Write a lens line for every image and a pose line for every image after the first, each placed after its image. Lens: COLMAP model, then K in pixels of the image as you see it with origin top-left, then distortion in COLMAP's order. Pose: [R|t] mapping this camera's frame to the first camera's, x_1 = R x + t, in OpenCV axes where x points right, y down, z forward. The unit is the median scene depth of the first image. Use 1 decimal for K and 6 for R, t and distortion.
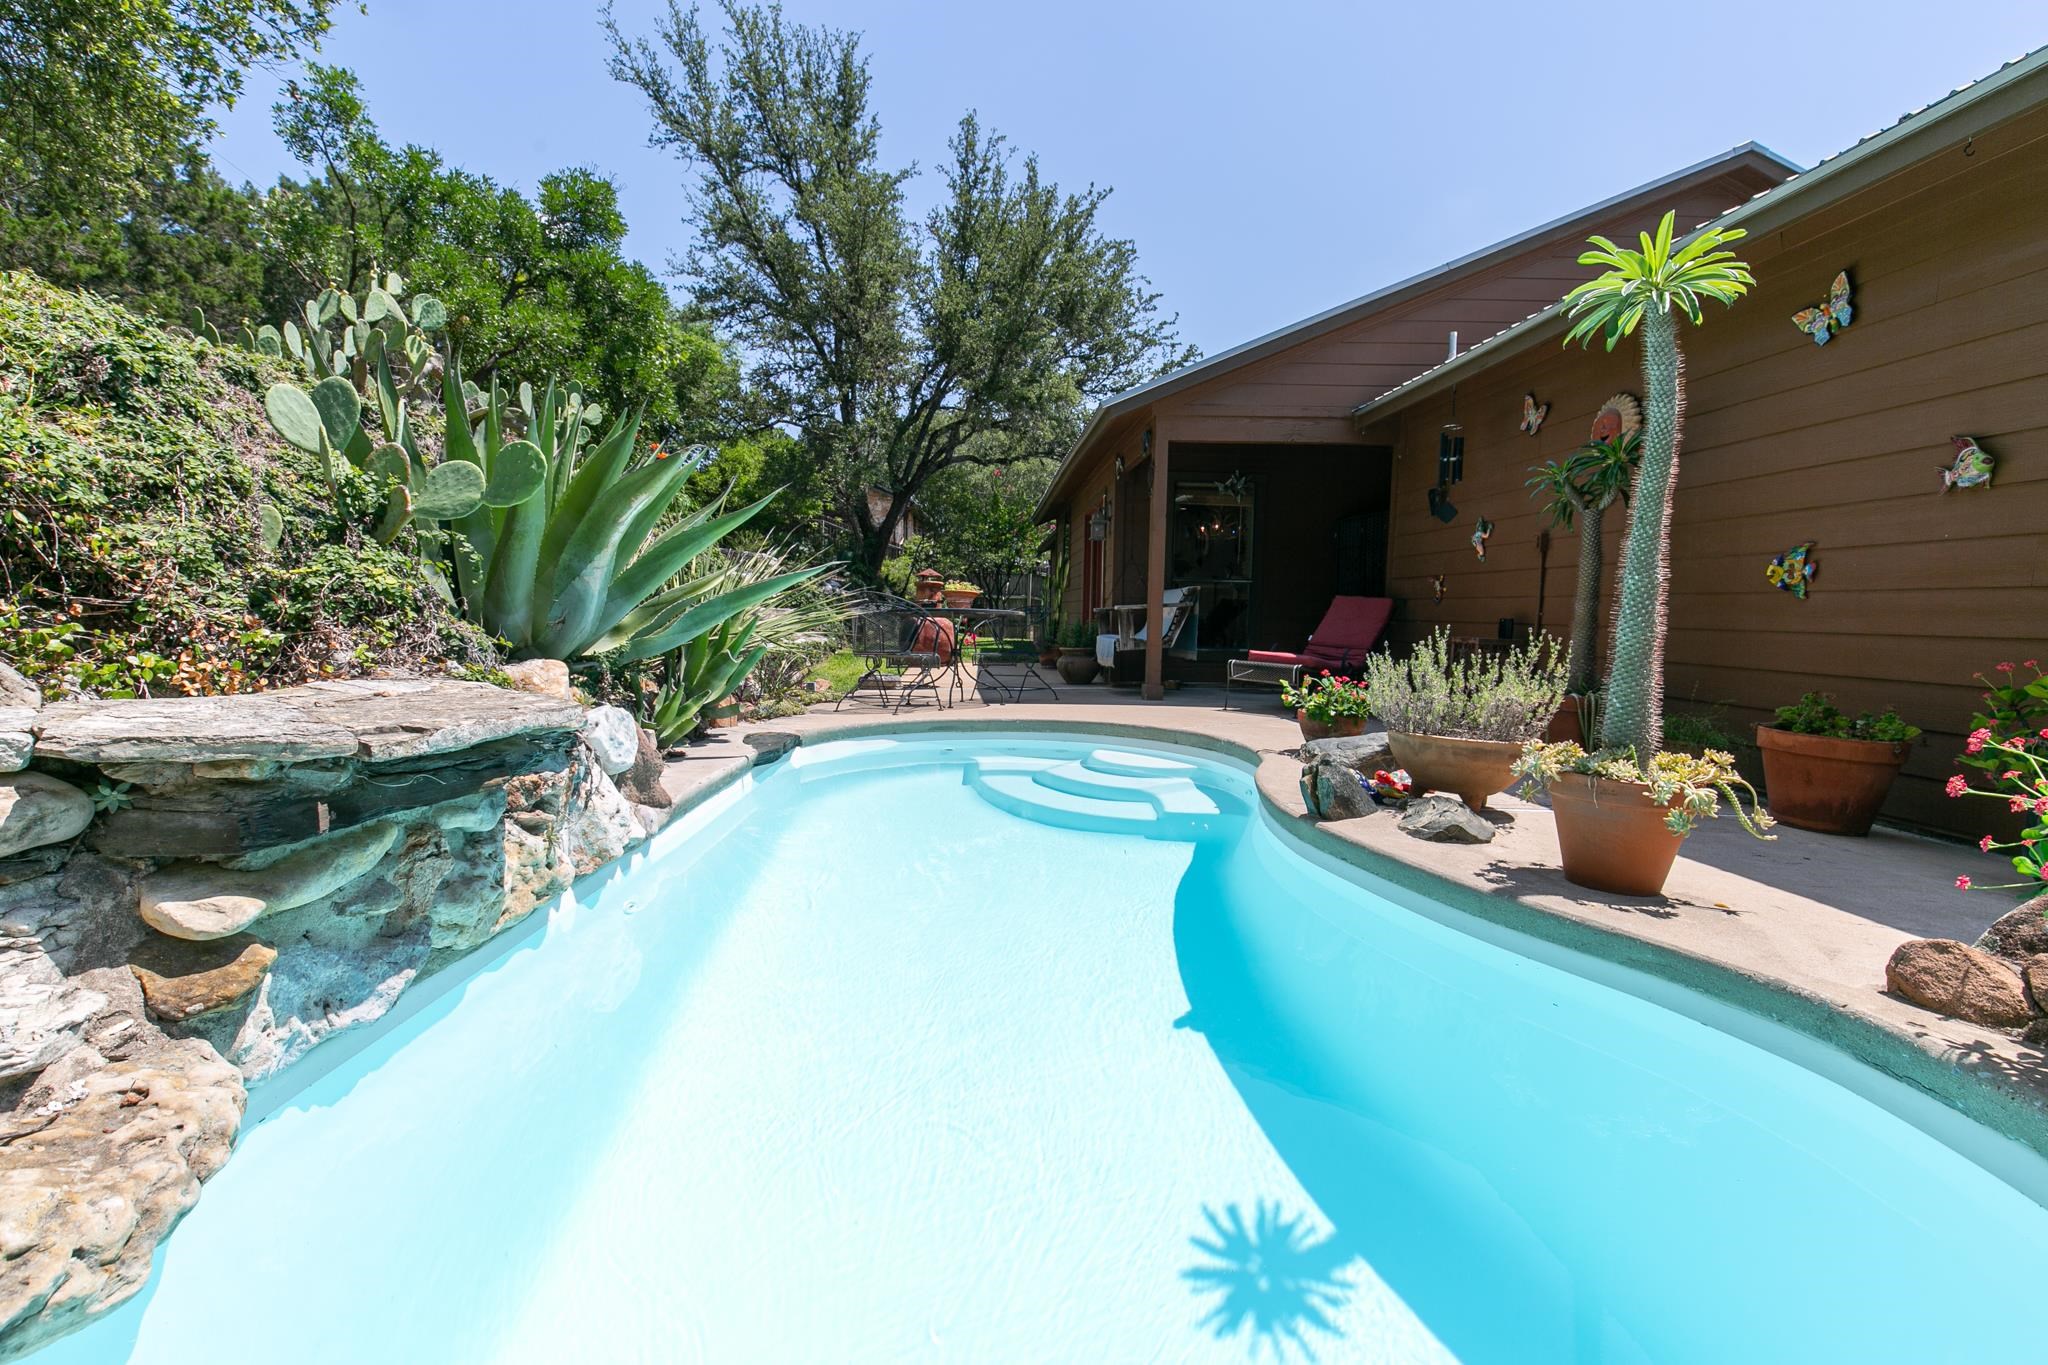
lens RADIAL K [[912.2, 0, 1017.5], [0, 912.2, 685.3], [0, 0, 1]] dist [-0.001785, -0.000845]
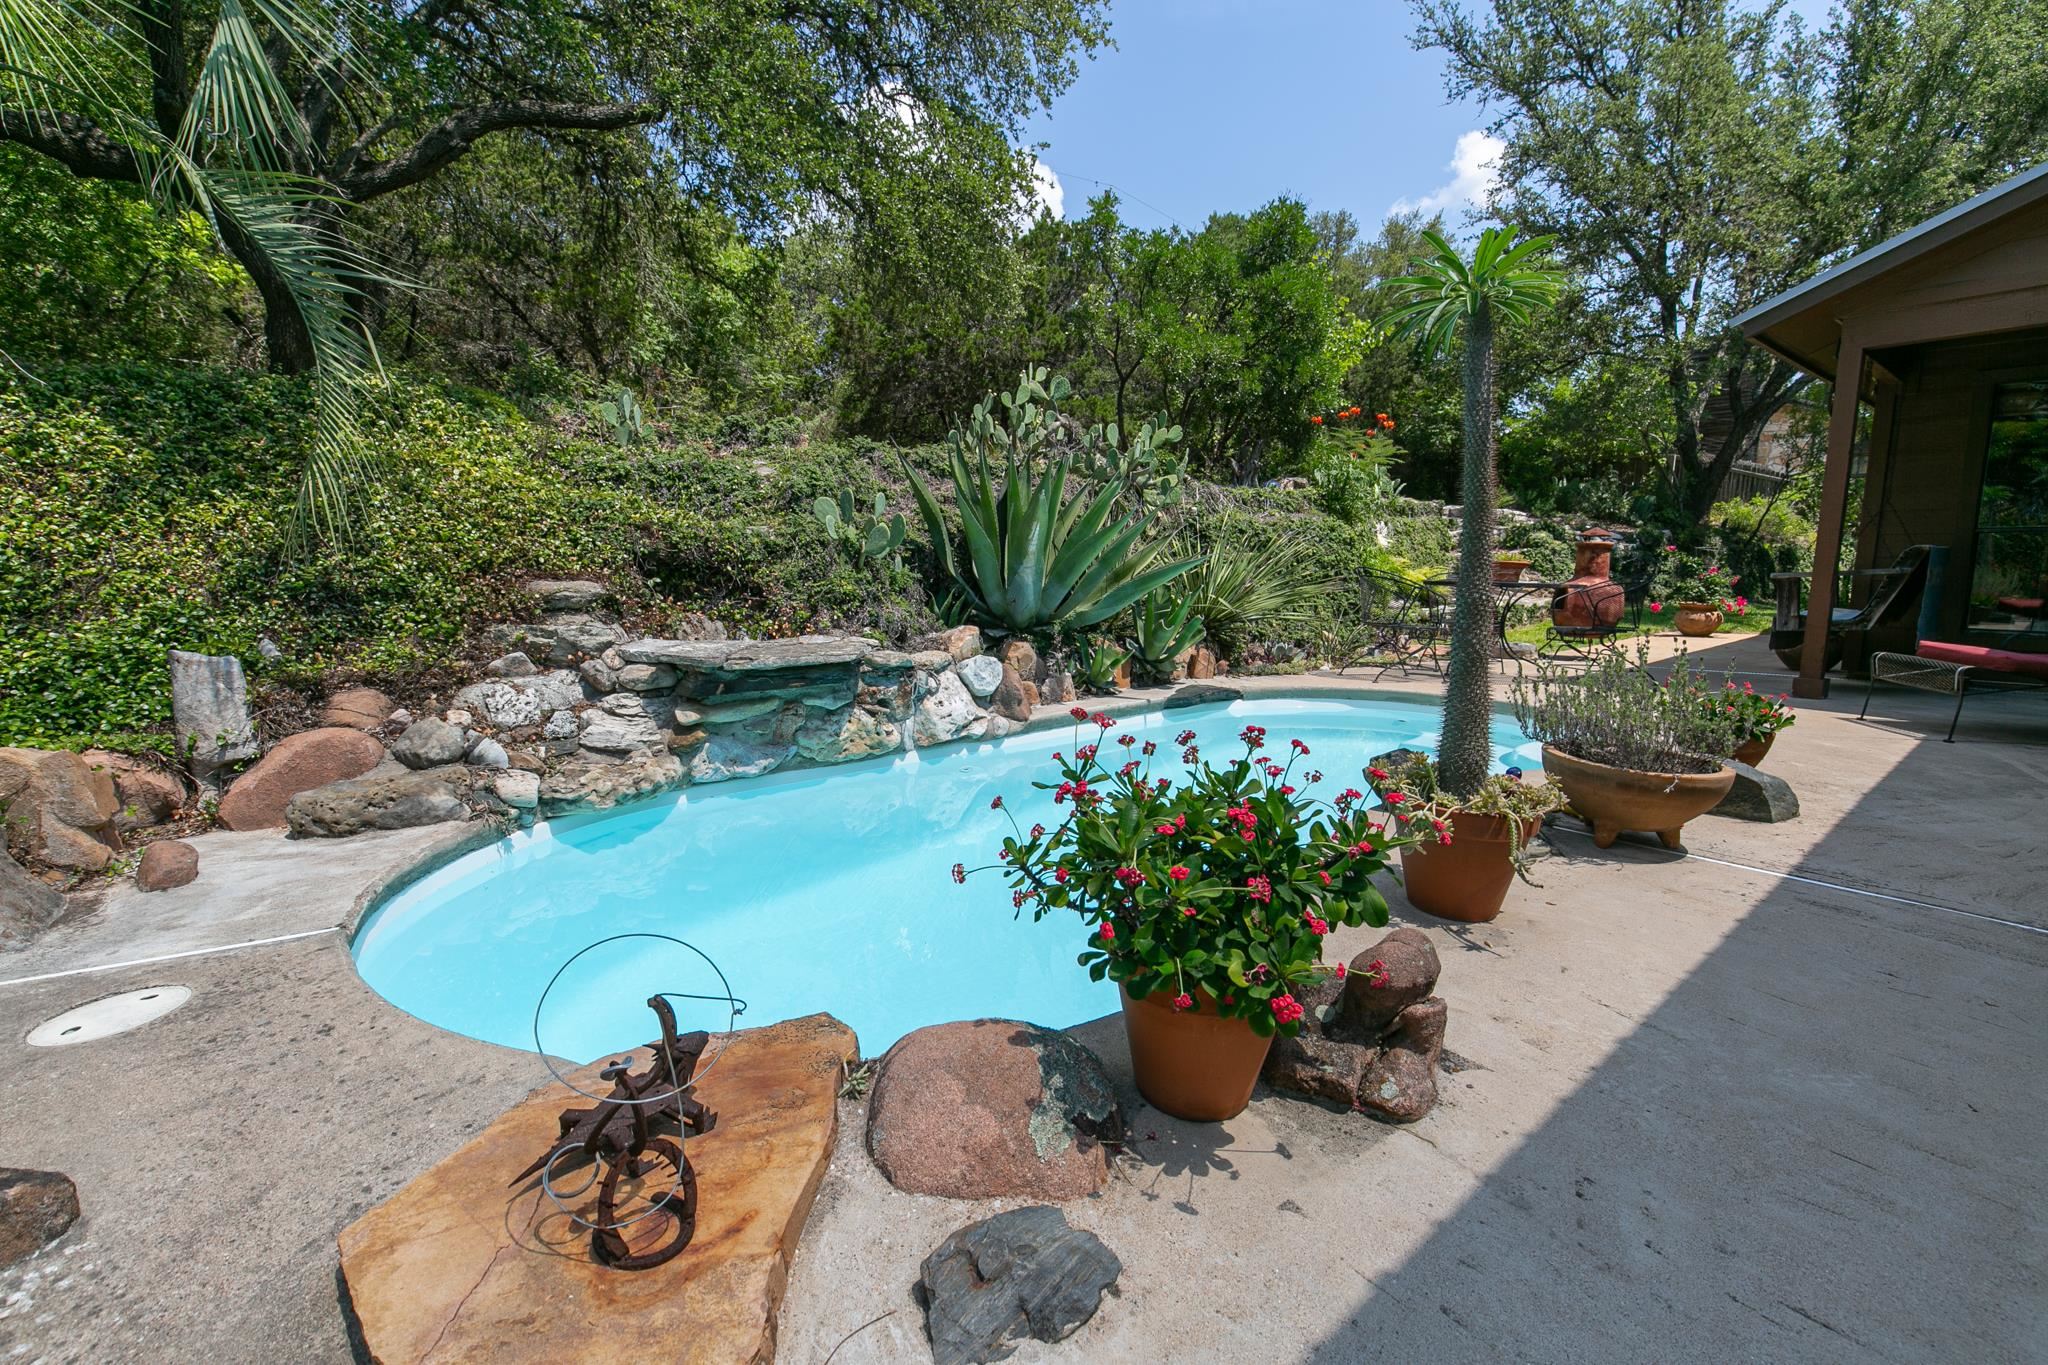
lens RADIAL K [[912.2, 0, 1017.5], [0, 912.2, 685.3], [0, 0, 1]] dist [-0.001785, -0.000845]
pose [[0.594010, 0.099134, -0.798326, 1.274851], [-0.049734, 0.995005, 0.086552, -0.095495], [0.802919, -0.011709, 0.595973, 0.068150]]
